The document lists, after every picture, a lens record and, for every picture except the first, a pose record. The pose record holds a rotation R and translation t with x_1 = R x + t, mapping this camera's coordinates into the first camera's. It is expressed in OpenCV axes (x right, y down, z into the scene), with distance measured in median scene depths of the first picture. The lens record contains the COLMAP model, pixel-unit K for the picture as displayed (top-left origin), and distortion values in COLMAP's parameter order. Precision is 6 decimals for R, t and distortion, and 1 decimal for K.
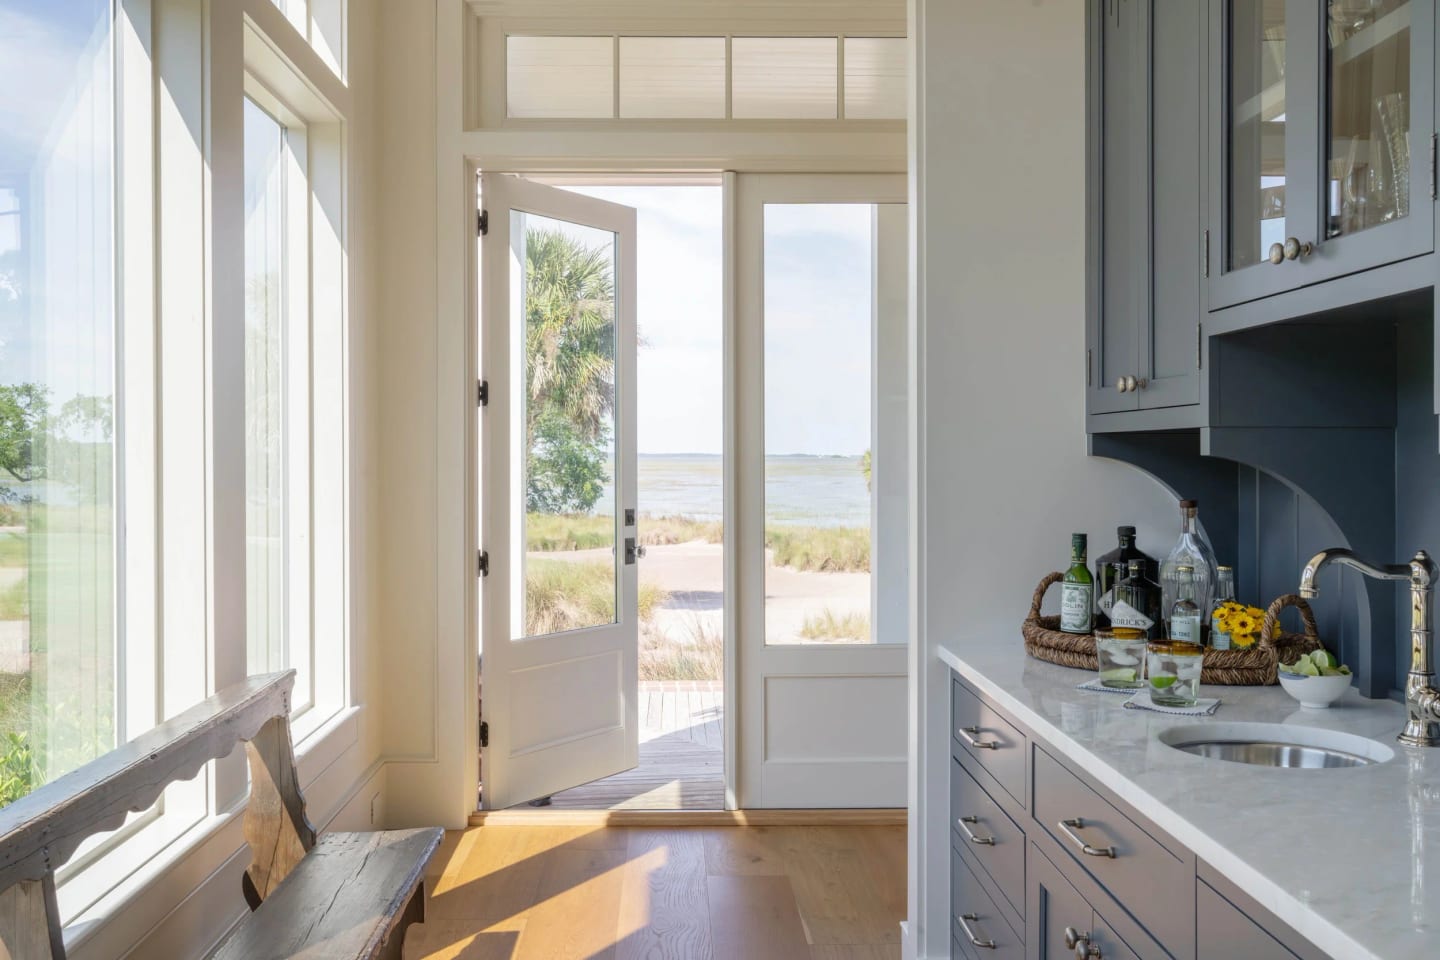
lens RADIAL K [[1330.9, 0, 720.0], [0, 1330.9, 480.0], [0, 0, 1]] dist [0.003026, 0.008297]
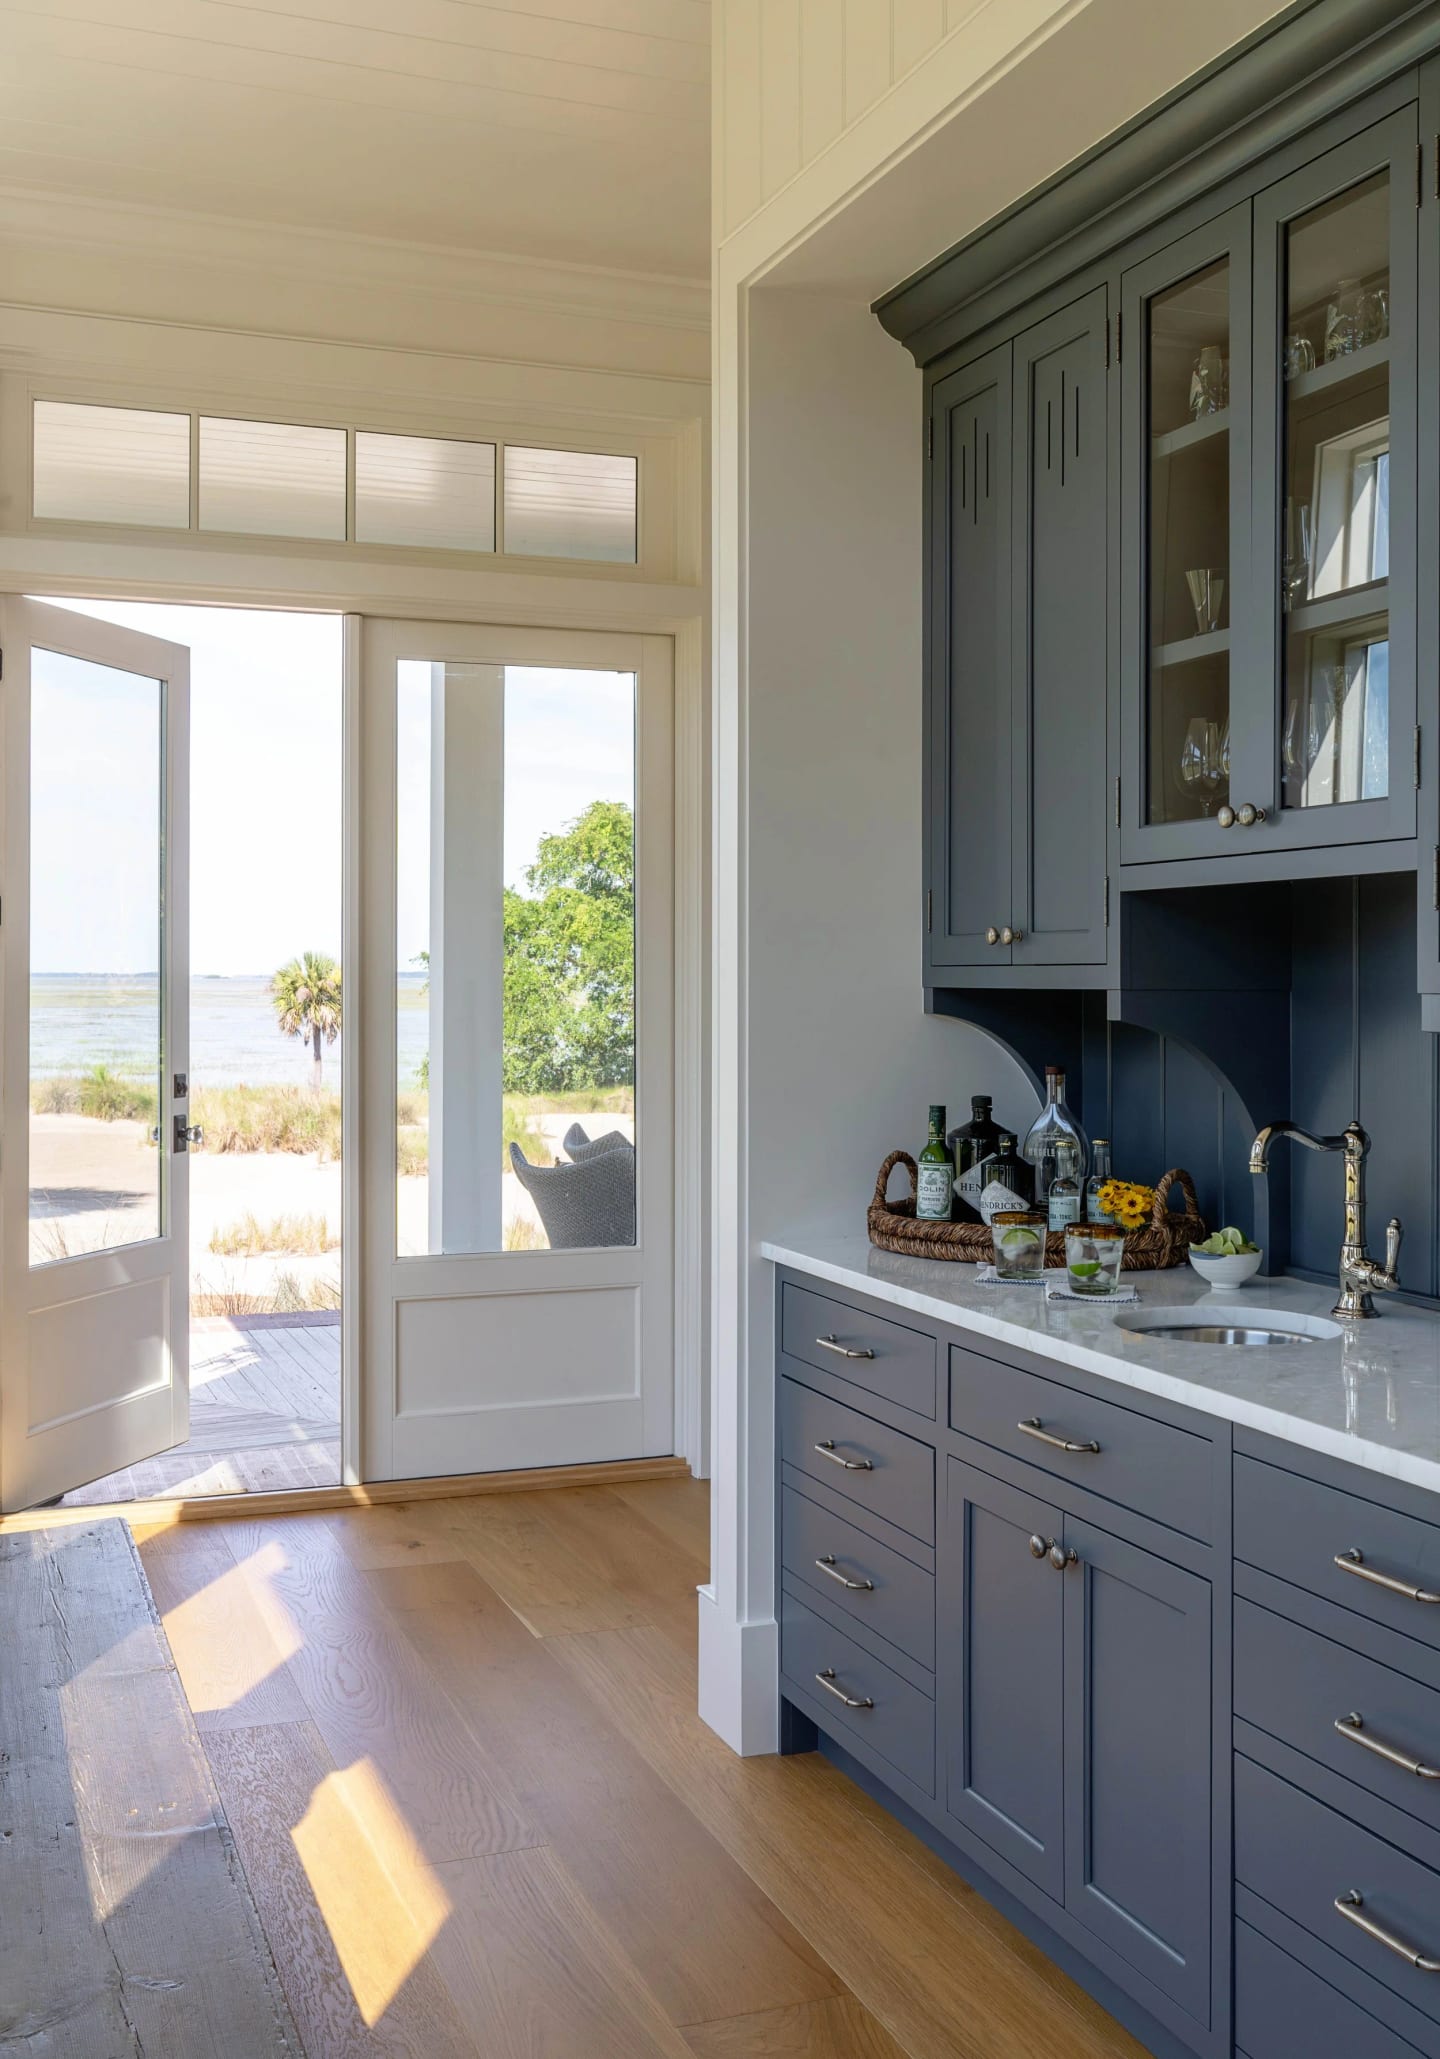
lens RADIAL K [[1972.8, 0, 720.3], [0, 1972.8, 1001.5], [0, 0, 1]] dist [0.003598, -0.006420]
pose [[0.941978, -0.000234, 0.335675, -0.310648], [0.002000, 0.999986, -0.004917, -0.022674], [-0.335669, 0.005303, 0.941965, -0.170338]]
